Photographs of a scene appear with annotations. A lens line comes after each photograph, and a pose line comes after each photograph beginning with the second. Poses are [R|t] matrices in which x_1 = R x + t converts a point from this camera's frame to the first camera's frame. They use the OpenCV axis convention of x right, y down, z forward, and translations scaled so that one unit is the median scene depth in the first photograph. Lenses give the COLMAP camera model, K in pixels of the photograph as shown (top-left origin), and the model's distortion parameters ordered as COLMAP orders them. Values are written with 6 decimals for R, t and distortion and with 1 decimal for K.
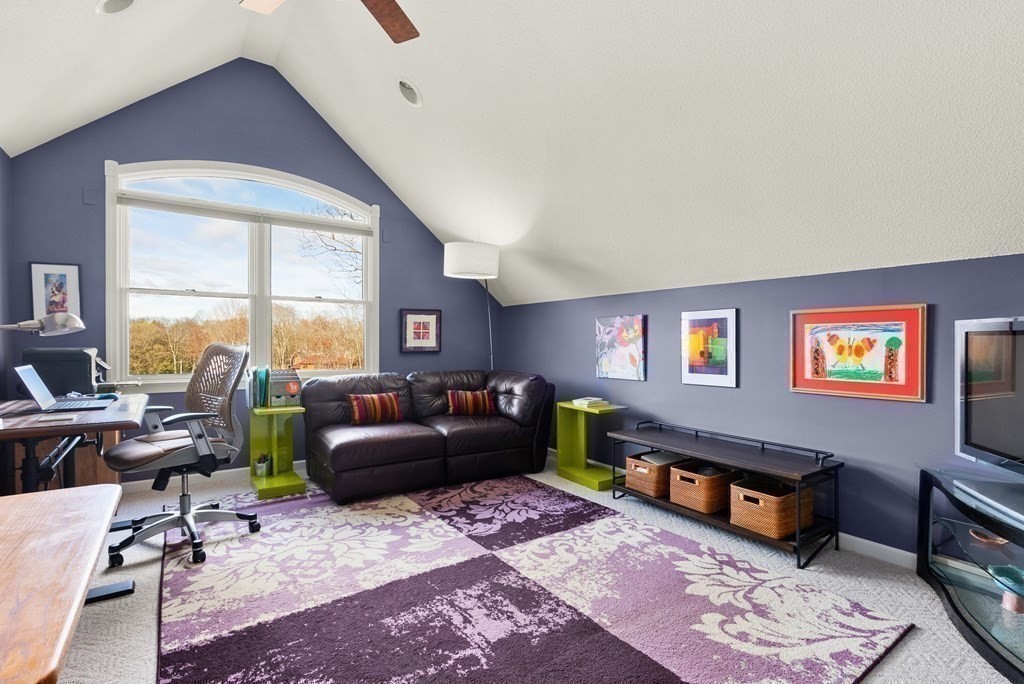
lens RADIAL K [[469.1, 0, 521.9], [0, 469.1, 345.0], [0, 0, 1]] dist [-0.005305, 0.001350]
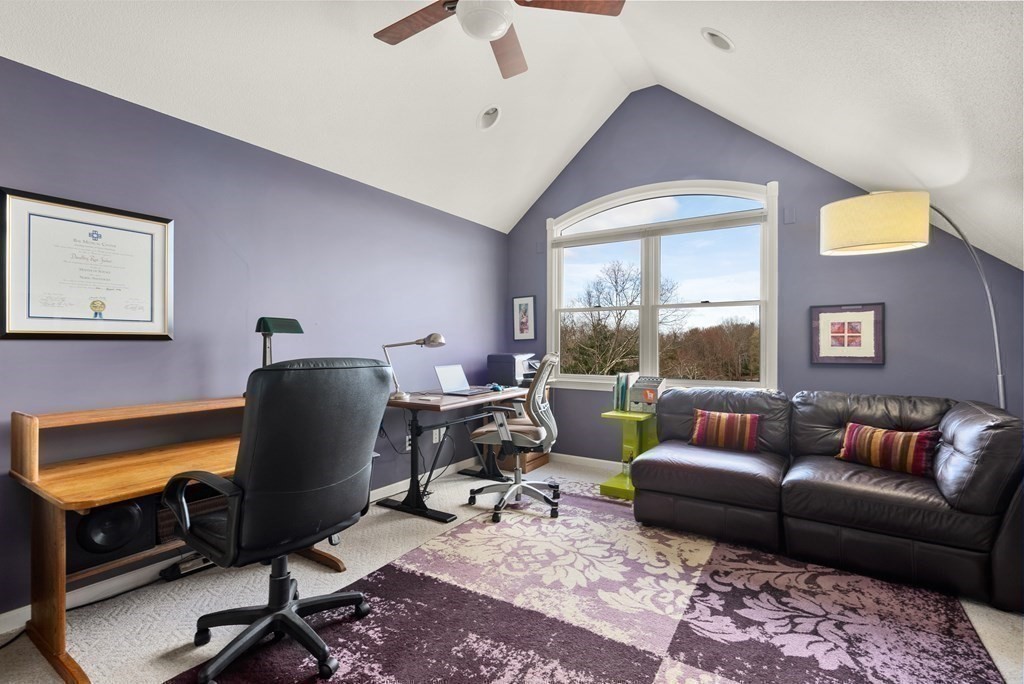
lens RADIAL K [[469.1, 0, 519.2], [0, 469.1, 341.6], [0, 0, 1]] dist [-0.005305, 0.001350]
pose [[0.379016, -0.005372, -0.925375, 0.395883], [-0.003999, 0.999964, -0.007443, -0.018929], [0.925382, 0.006521, 0.378981, 0.415568]]
